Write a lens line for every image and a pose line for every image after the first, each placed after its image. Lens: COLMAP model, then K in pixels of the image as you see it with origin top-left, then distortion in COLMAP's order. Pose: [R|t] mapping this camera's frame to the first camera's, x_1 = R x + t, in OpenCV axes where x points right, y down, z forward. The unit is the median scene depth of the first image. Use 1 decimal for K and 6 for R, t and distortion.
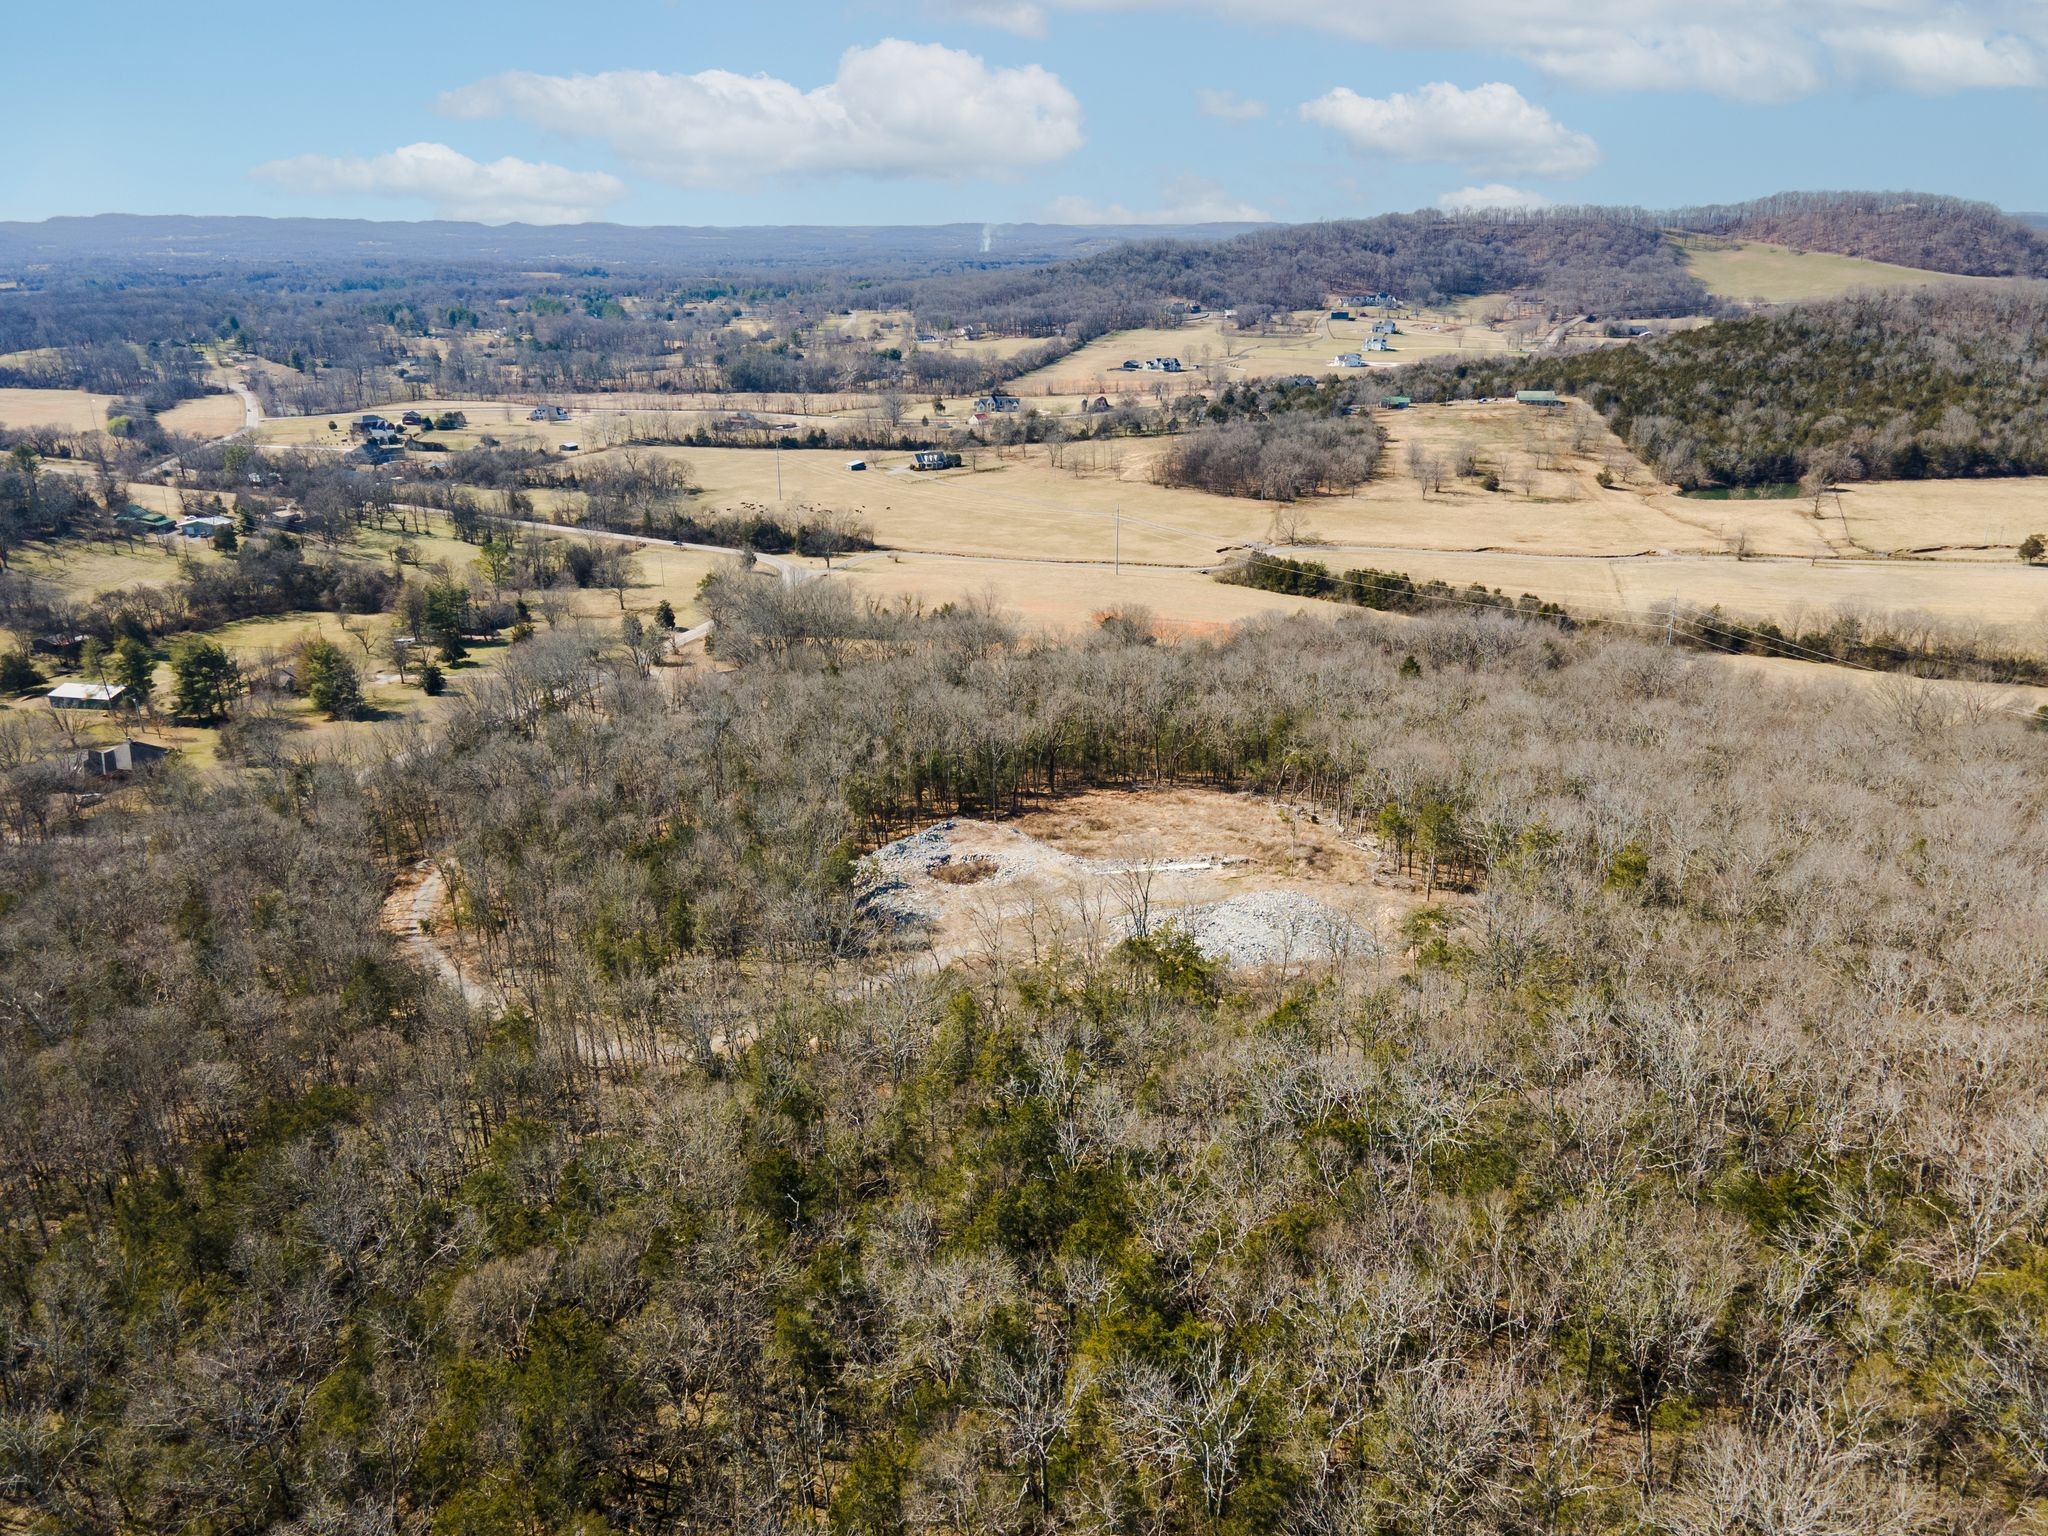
lens RADIAL K [[1494.8, 0, 1032.8], [0, 1494.8, 767.0], [0, 0, 1]] dist [0.007822, 0.051638]
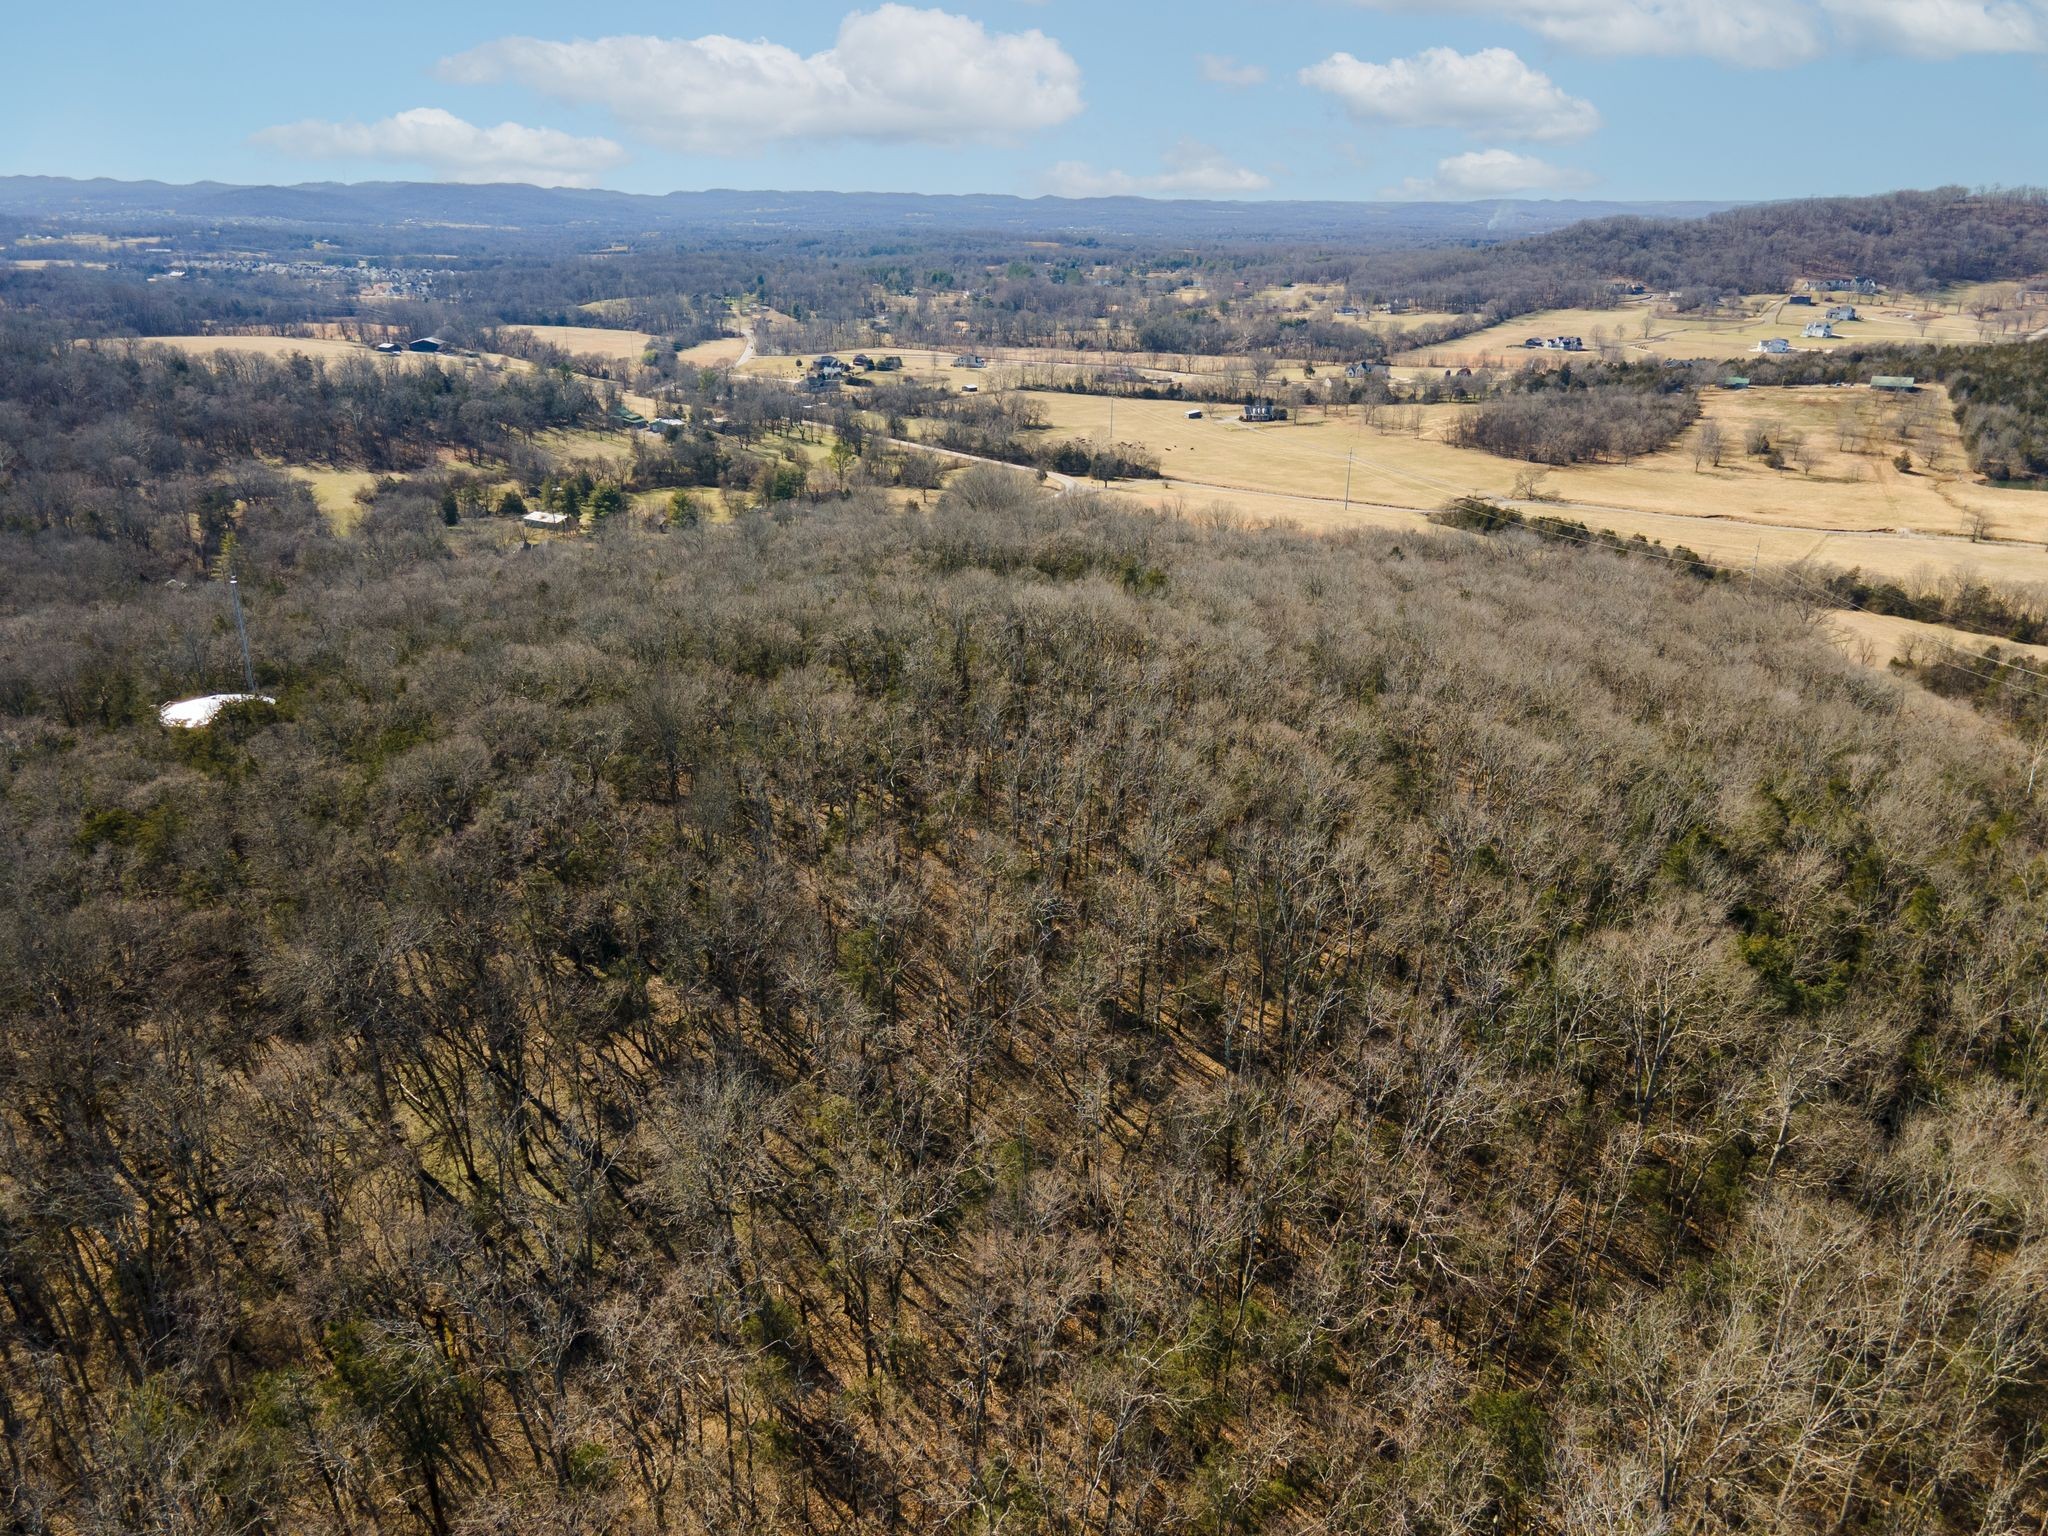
lens RADIAL K [[1494.8, 0, 1032.8], [0, 1494.8, 767.0], [0, 0, 1]] dist [0.007822, 0.051638]
pose [[0.947115, 0.125605, -0.295289, 0.123447], [-0.121158, 0.992072, 0.033387, 0.036957], [0.297142, 0.004155, 0.954824, -0.108557]]
